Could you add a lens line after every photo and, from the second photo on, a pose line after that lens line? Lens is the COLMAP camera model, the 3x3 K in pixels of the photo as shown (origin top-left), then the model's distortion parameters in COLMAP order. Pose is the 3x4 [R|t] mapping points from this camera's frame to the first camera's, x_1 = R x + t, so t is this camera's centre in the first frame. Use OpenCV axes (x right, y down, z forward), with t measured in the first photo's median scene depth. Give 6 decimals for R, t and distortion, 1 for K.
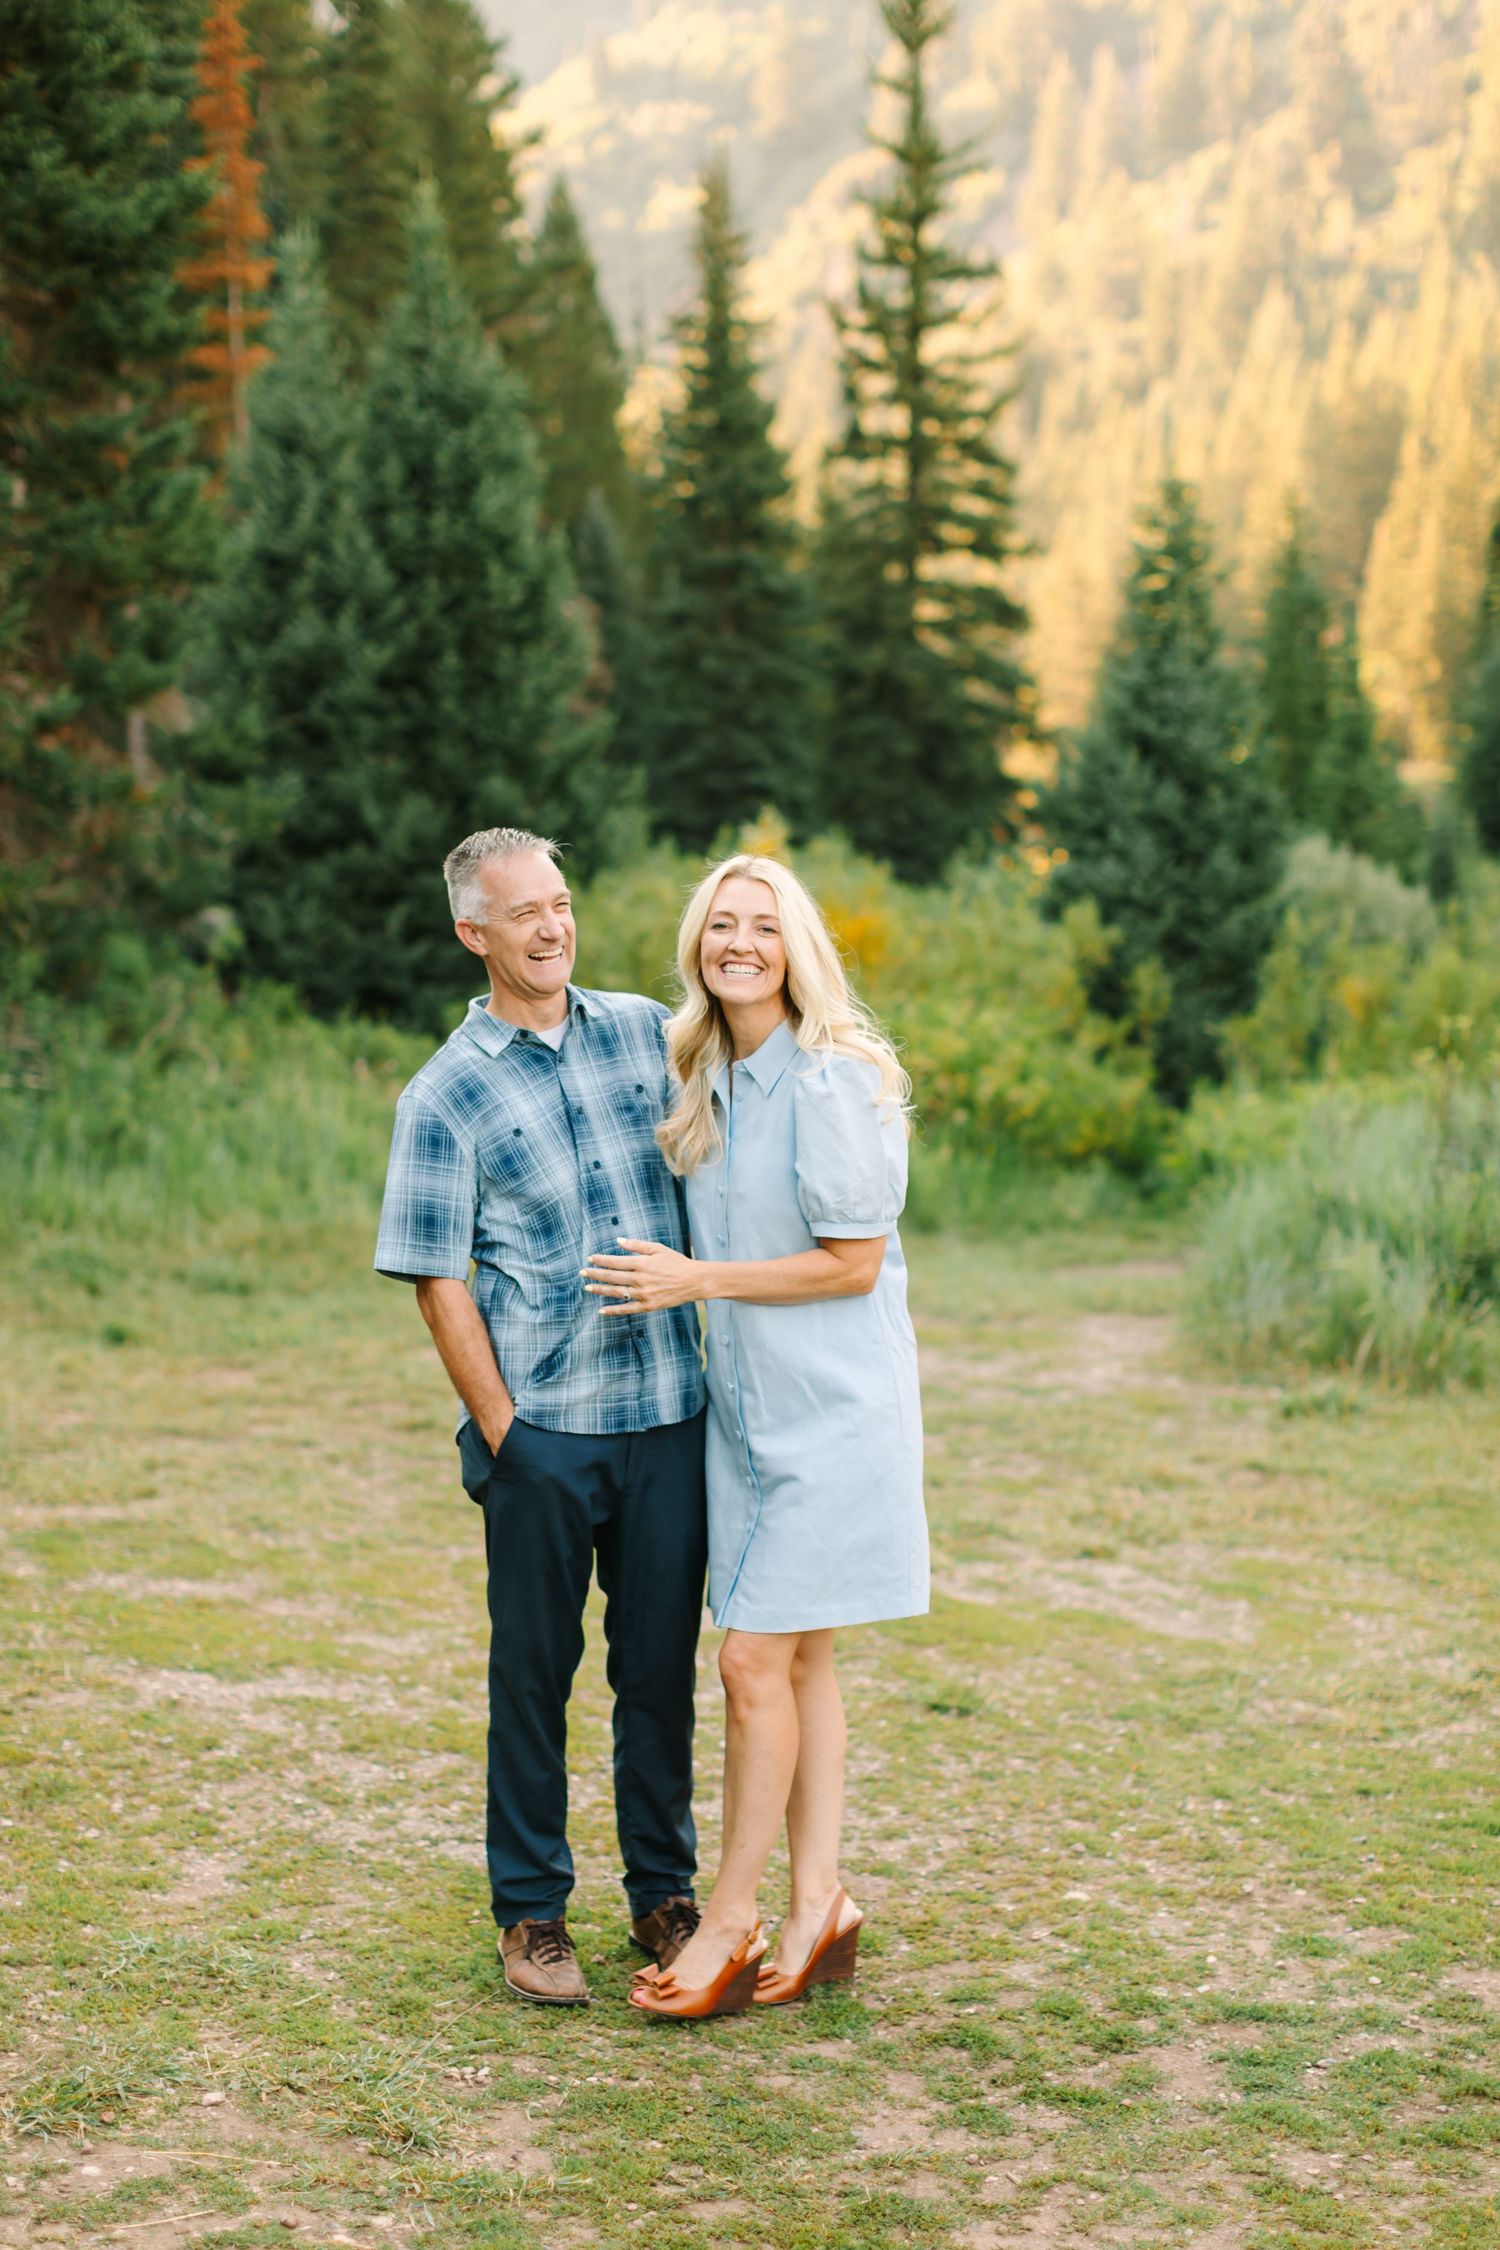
lens RADIAL K [[3768.2, 0, 750.0], [0, 3768.2, 1125.0], [0, 0, 1]] dist [0.044021, 0.049018]
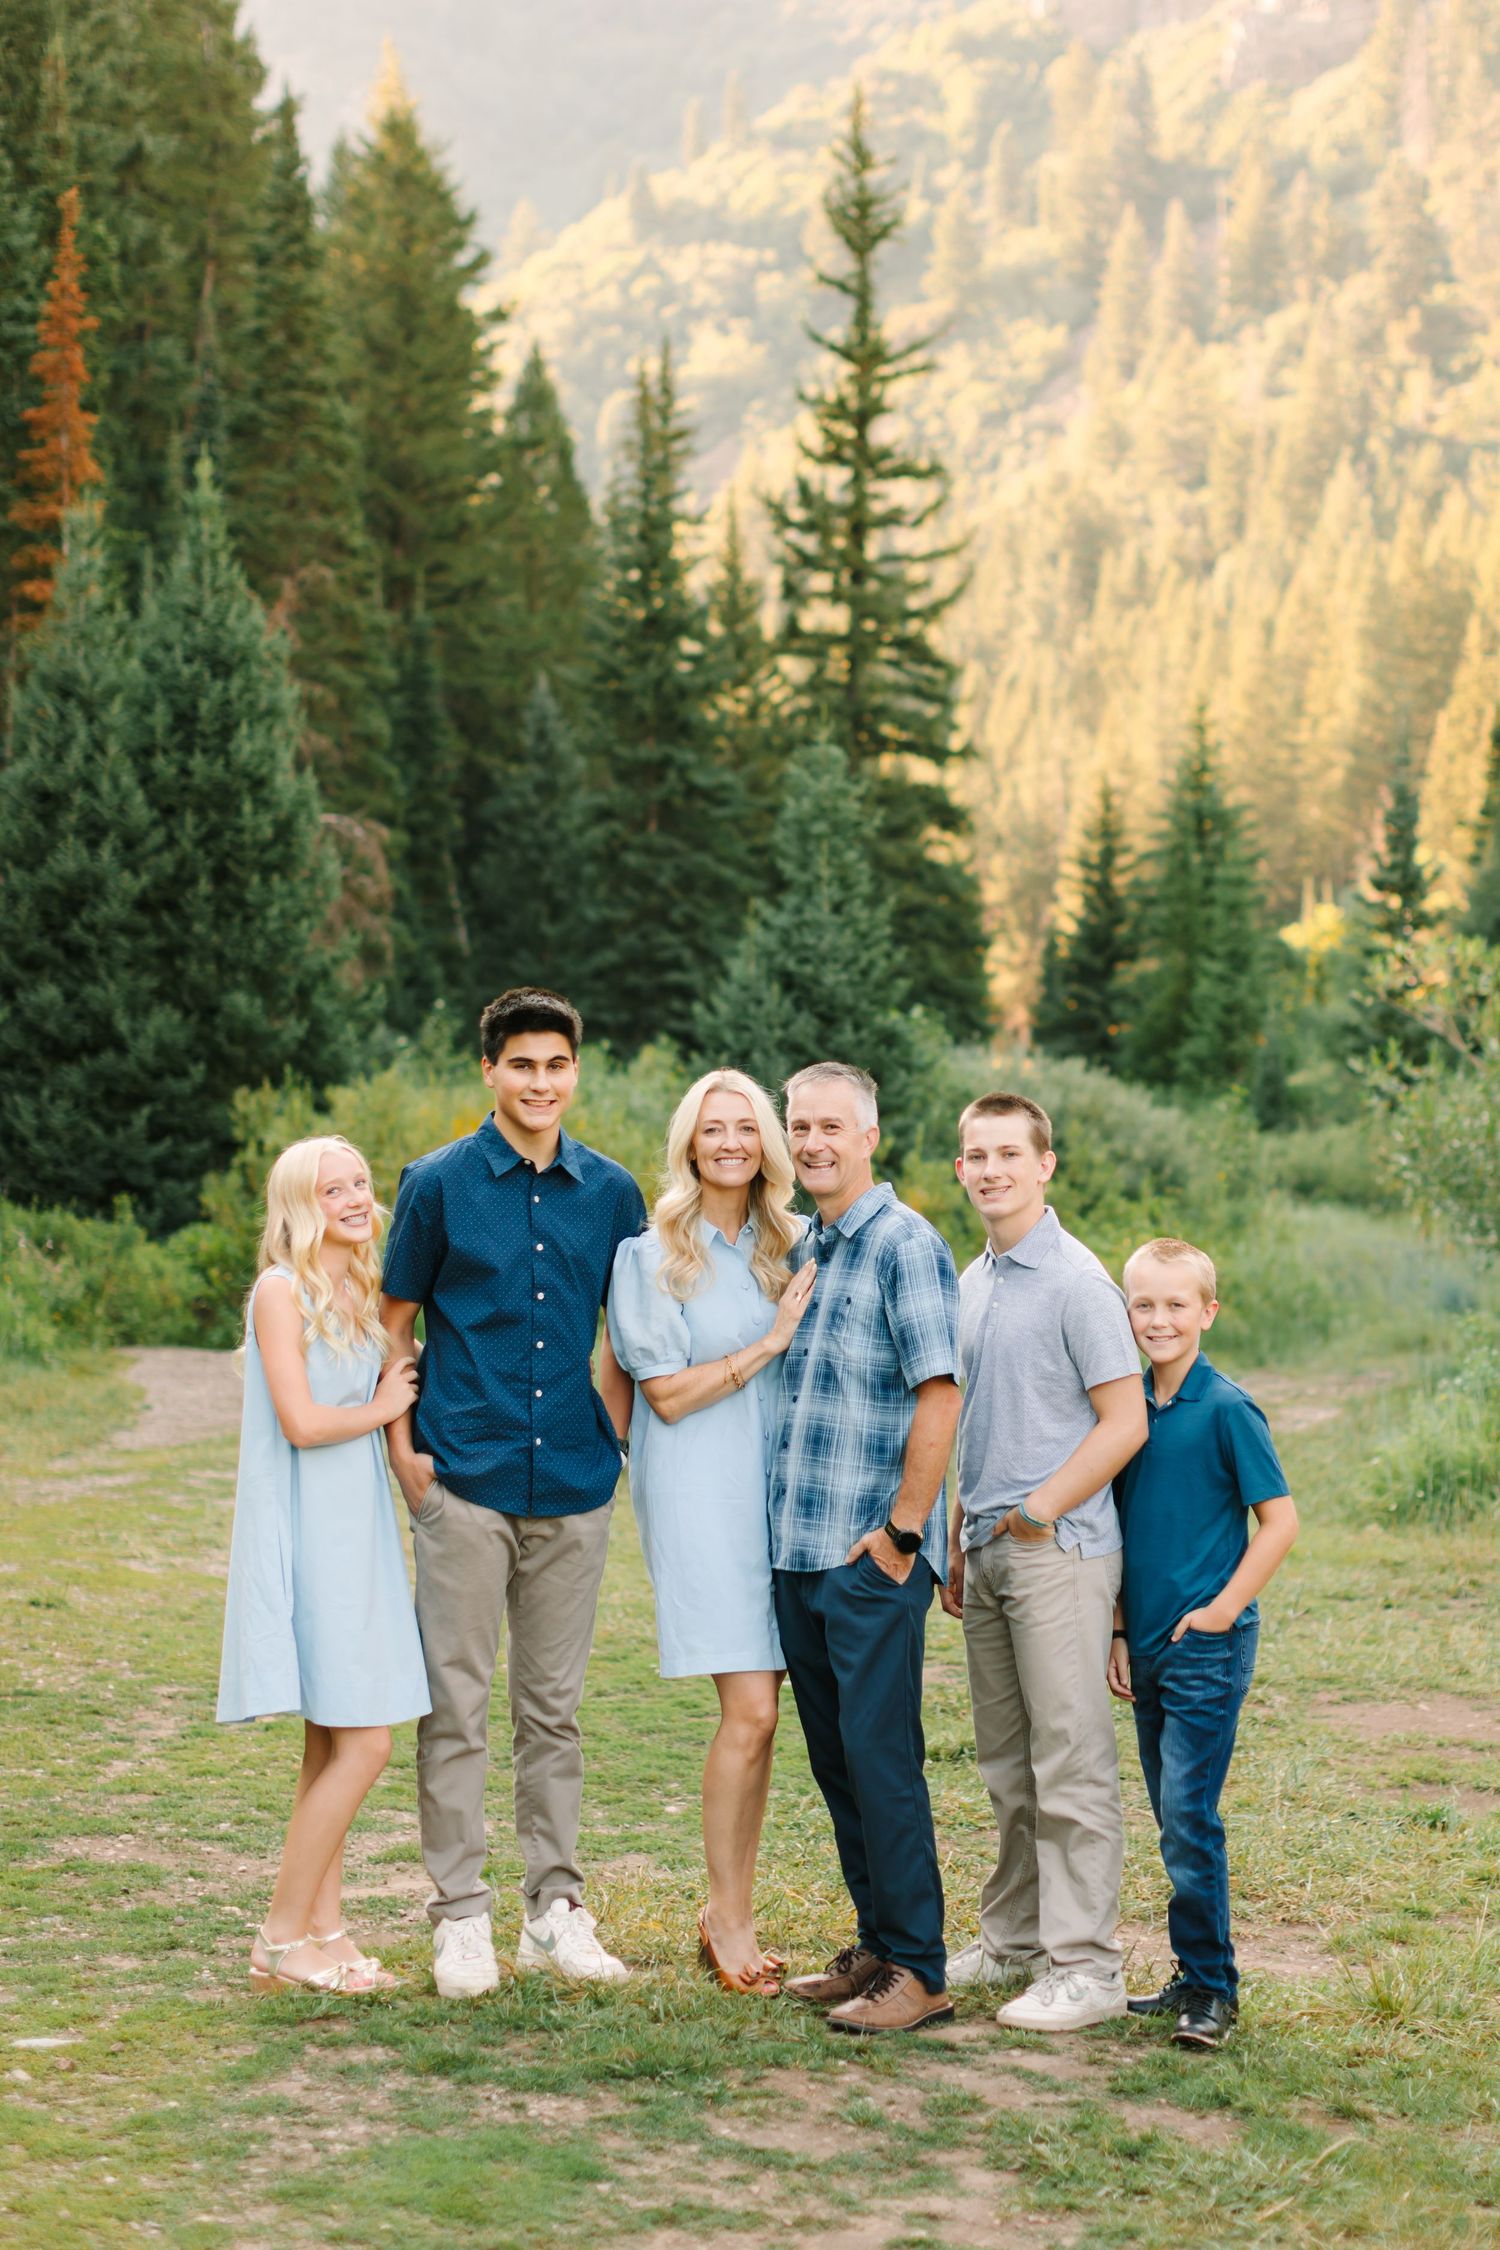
lens RADIAL K [[4180.2, 0, 904.7], [0, 4180.2, 938.9], [0, 0, 1]] dist [0.050312, -0.038665]
pose [[0.999484, 0.021953, 0.023446, 0.076649], [-0.019558, 0.995006, -0.097884, 0.006735], [-0.025478, 0.097375, 0.994922, -0.179196]]
